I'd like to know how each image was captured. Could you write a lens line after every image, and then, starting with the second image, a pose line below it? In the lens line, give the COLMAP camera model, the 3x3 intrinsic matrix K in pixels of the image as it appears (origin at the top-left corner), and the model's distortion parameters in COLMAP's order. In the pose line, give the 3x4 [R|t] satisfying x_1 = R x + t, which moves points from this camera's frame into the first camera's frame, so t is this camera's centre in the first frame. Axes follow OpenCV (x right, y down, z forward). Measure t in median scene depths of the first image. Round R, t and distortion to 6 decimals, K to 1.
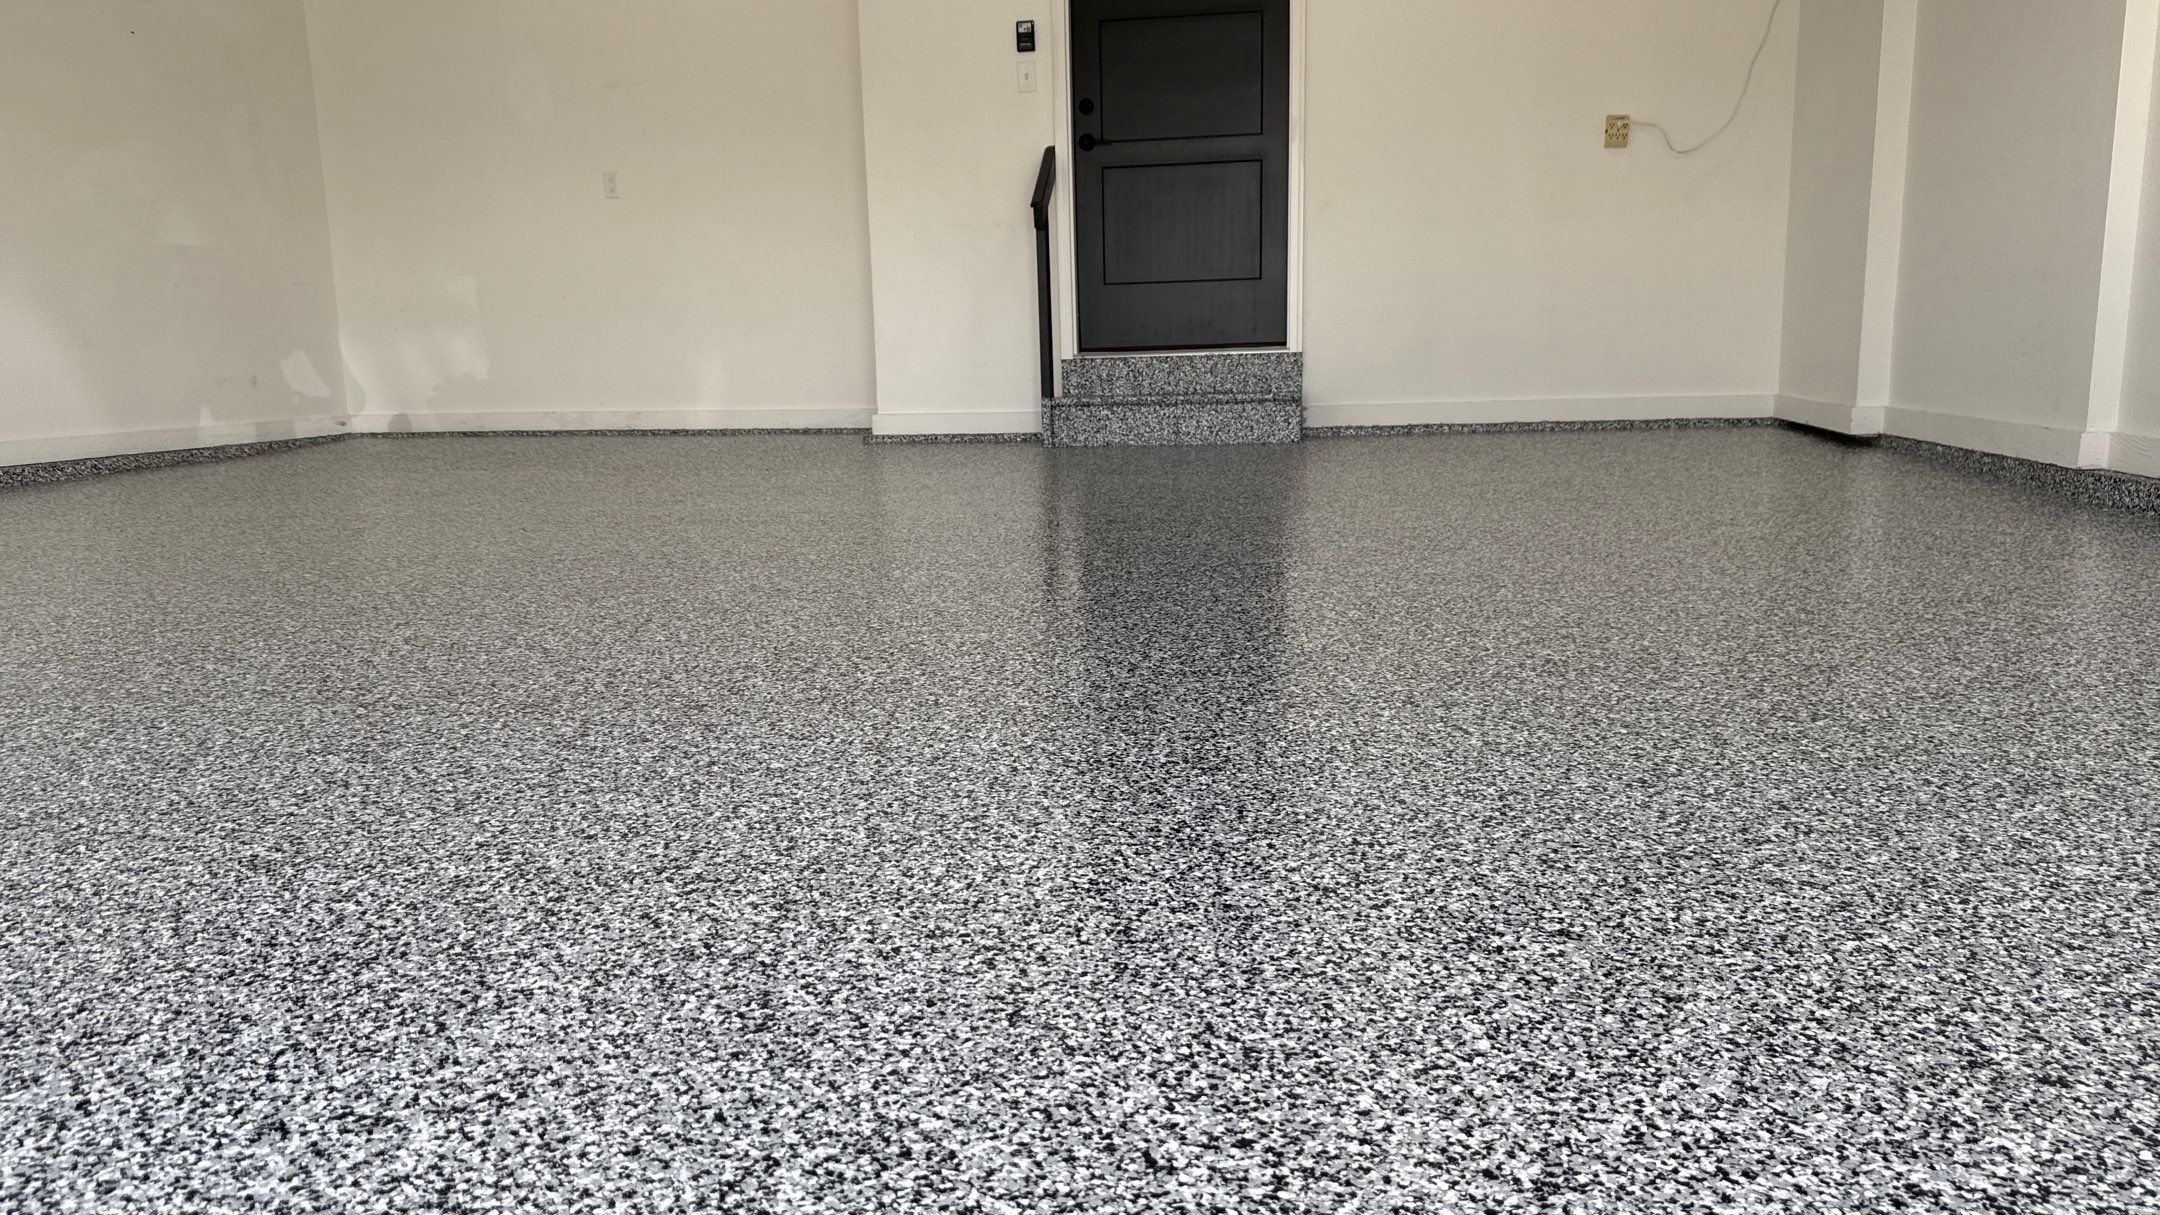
lens RADIAL K [[1531.0, 0, 1063.8], [0, 1531.0, 628.5], [0, 0, 1]] dist [0.066841, -0.095369]
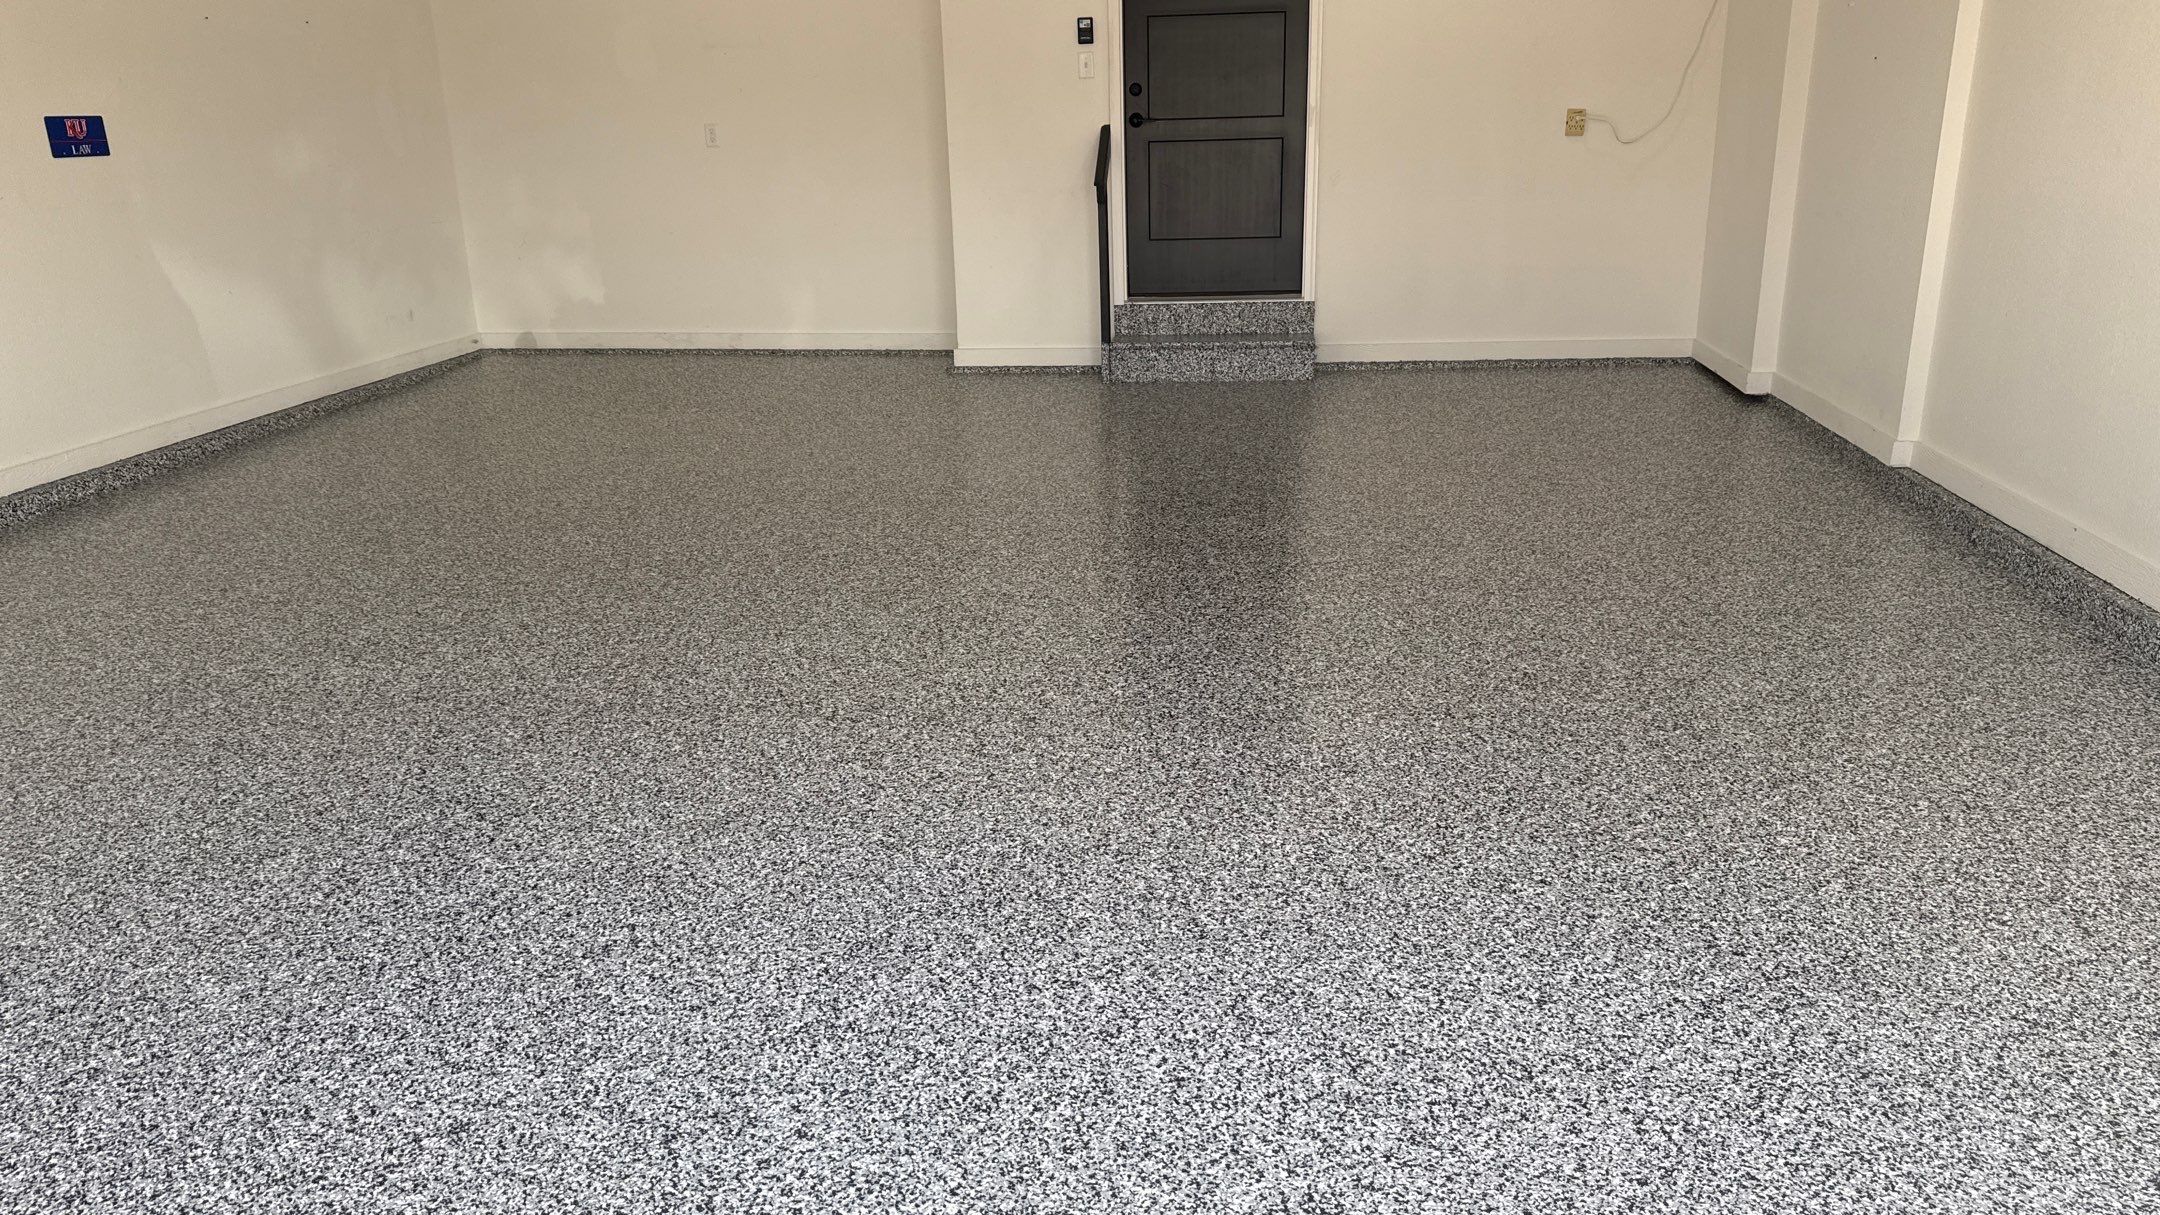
lens RADIAL K [[1531.0, 0, 1073.3], [0, 1531.0, 624.2], [0, 0, 1]] dist [0.066841, -0.095369]
pose [[0.998955, -0.016445, 0.042635, -0.146201], [0.010204, 0.989717, 0.142678, -0.164187], [-0.044543, -0.142094, 0.988850, -0.368406]]
